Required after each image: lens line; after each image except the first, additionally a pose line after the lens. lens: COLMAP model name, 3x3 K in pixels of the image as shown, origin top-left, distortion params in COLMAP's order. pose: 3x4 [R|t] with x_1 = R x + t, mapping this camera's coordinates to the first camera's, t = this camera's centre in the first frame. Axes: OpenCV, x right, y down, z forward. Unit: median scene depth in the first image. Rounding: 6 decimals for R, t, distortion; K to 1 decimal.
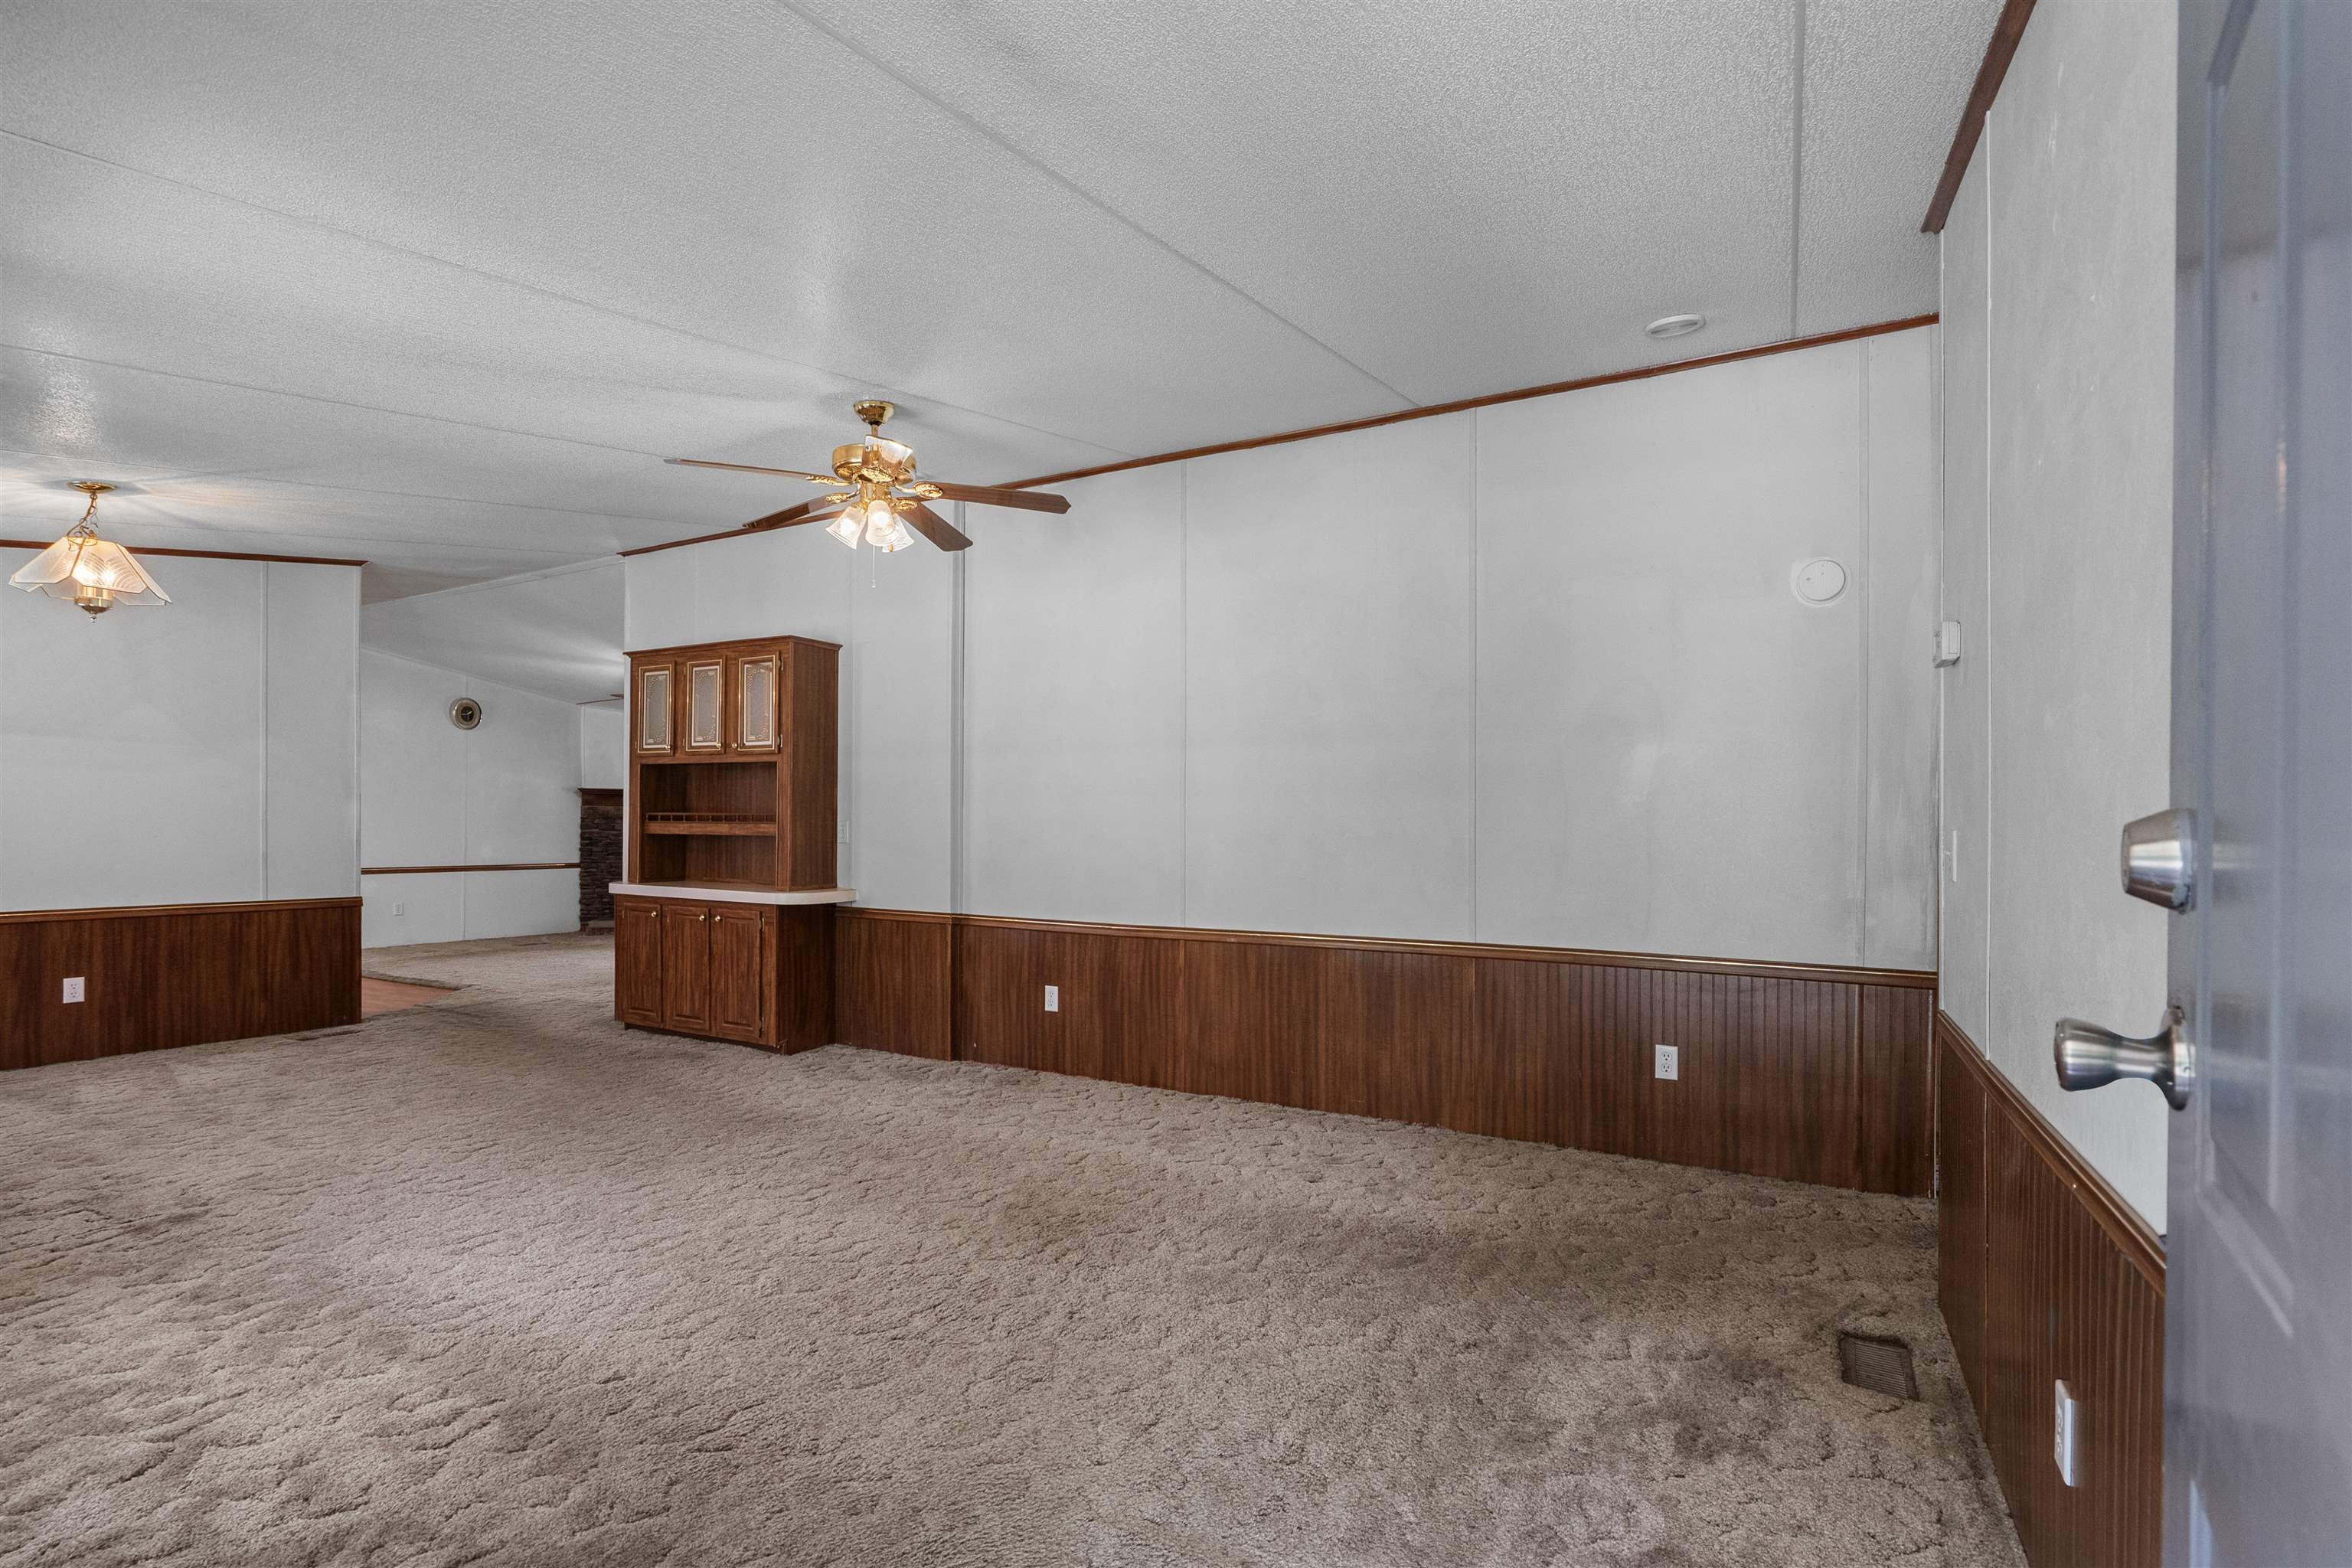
lens RADIAL K [[1108.1, 0, 1146.5], [0, 1108.1, 784.2], [0, 0, 1]] dist [0.000626, 0.000365]
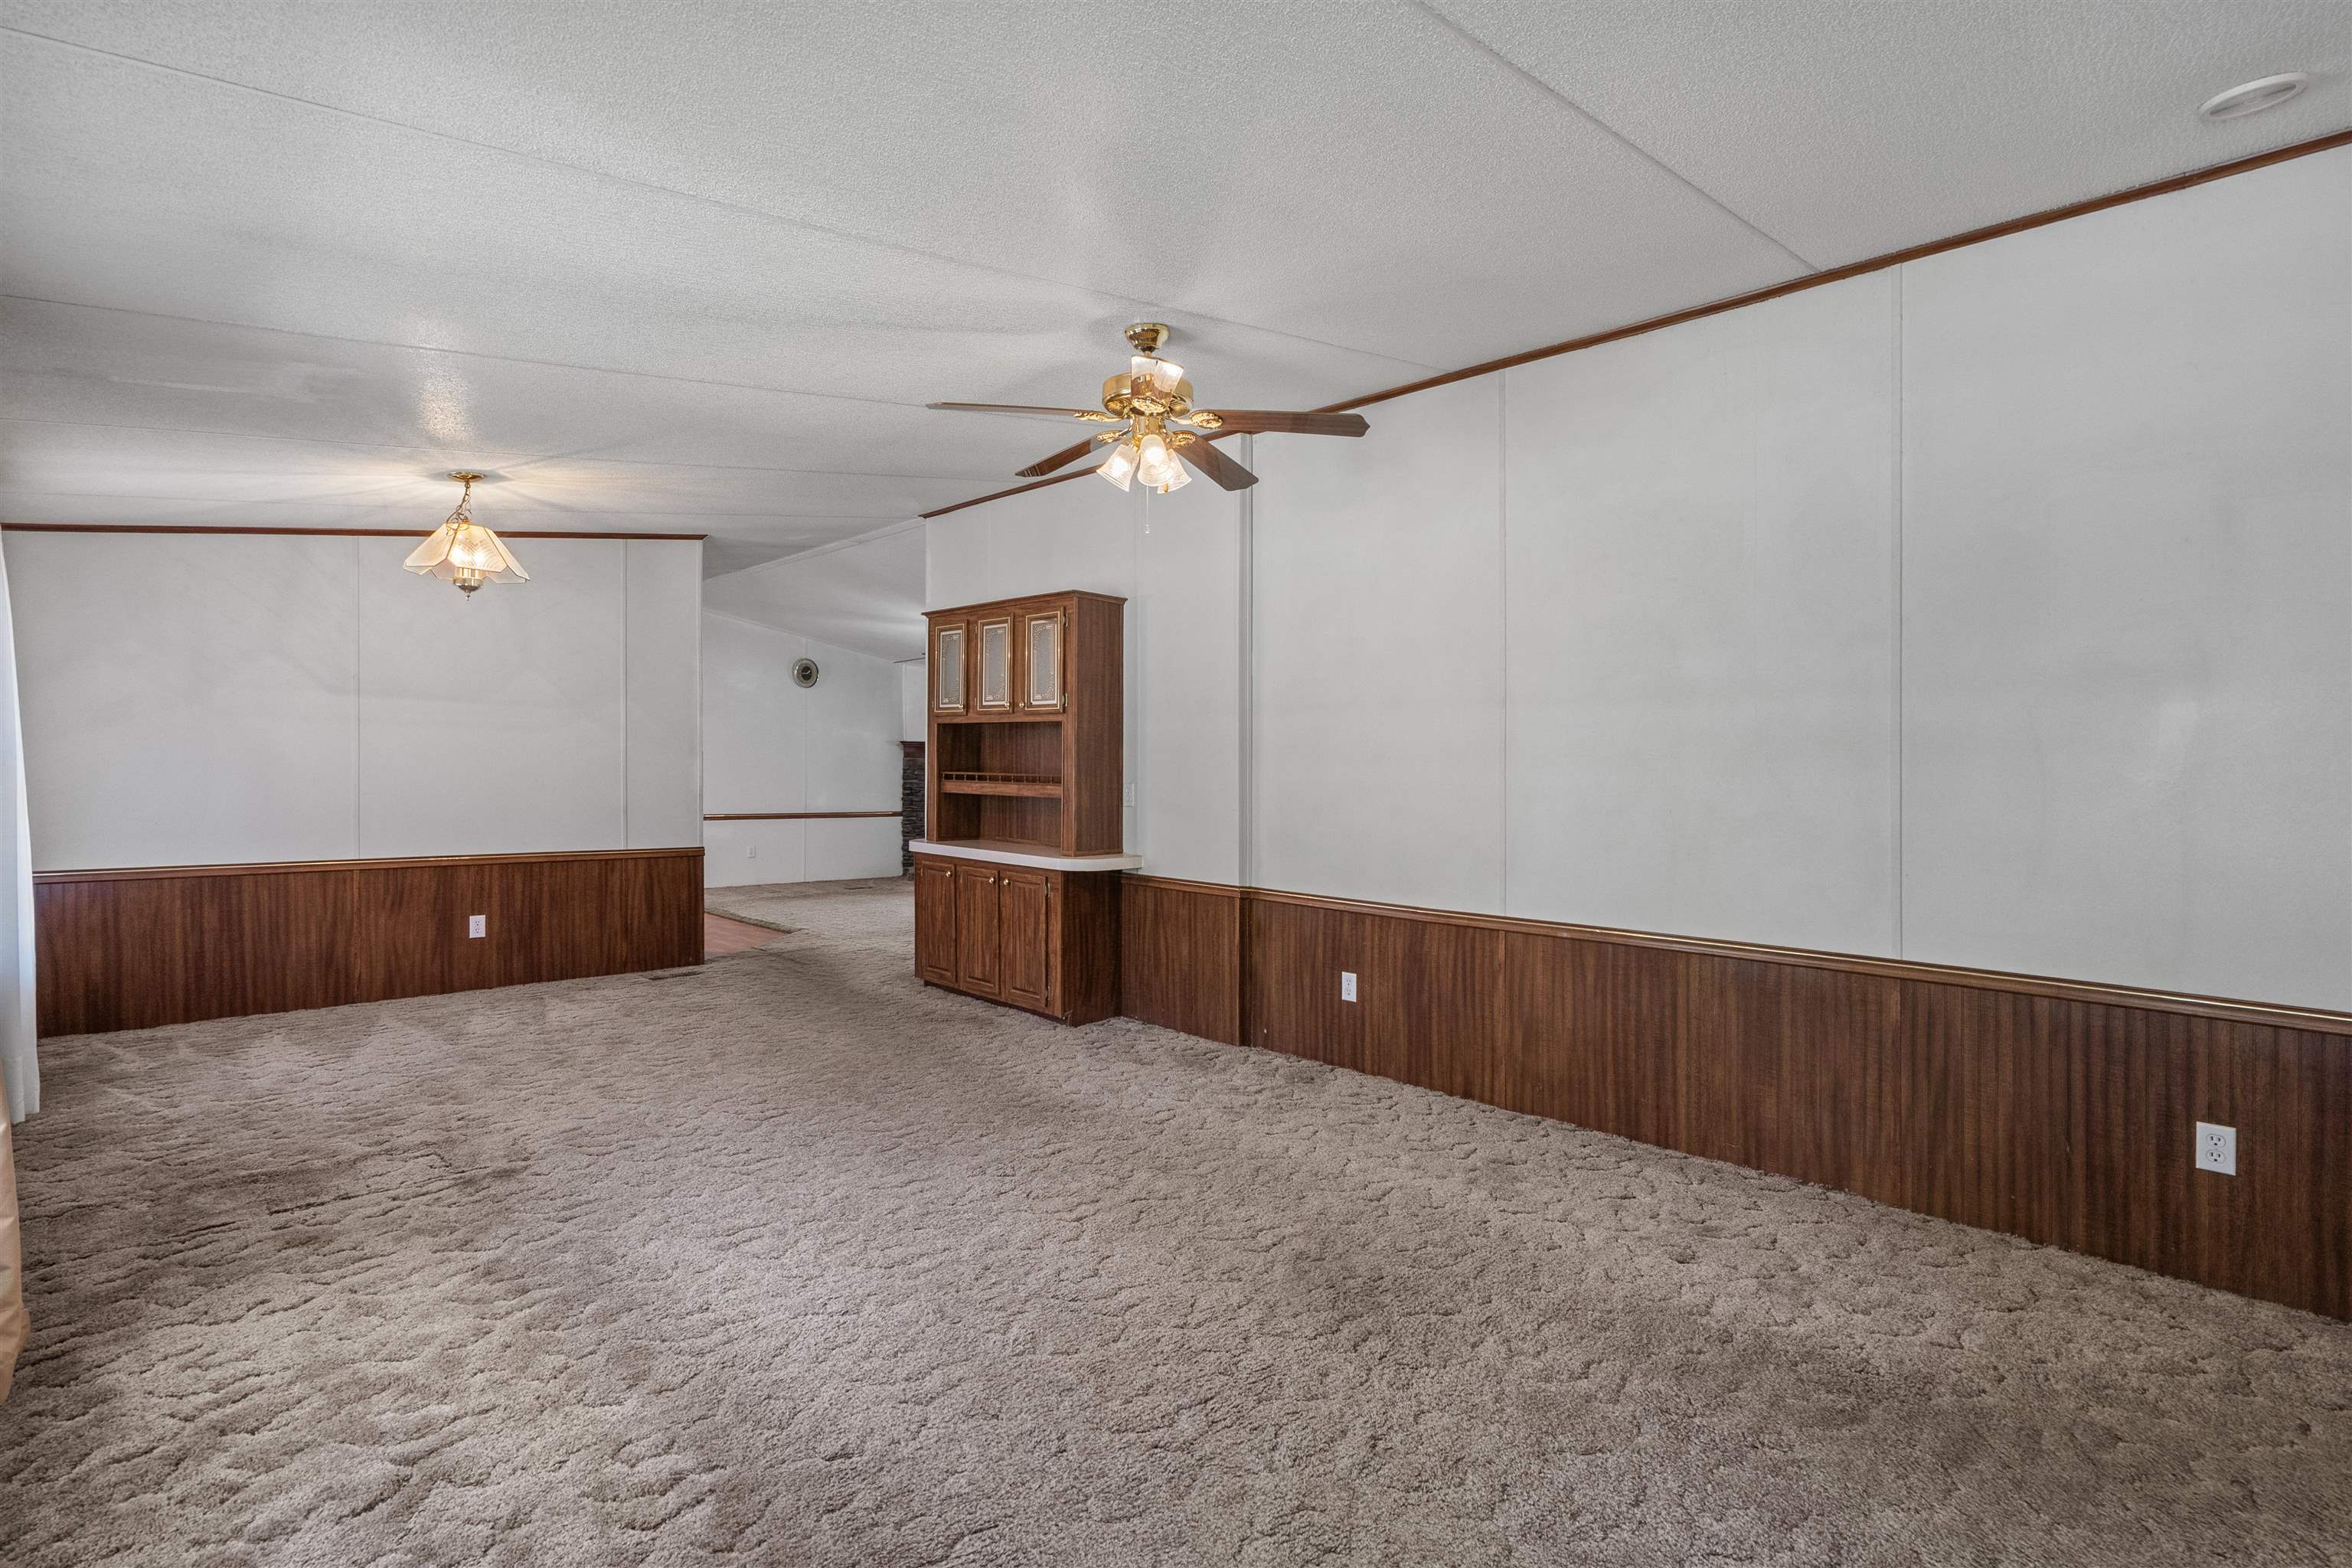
lens RADIAL K [[1120.5, 0, 1185.3], [0, 1120.5, 746.3], [0, 0, 1]] dist [-0.006293, 0.001072]
pose [[0.973574, -0.001792, -0.228365, -0.010124], [0.004333, 0.999934, 0.010625, -0.015164], [0.228331, -0.011334, 0.973518, 0.125312]]
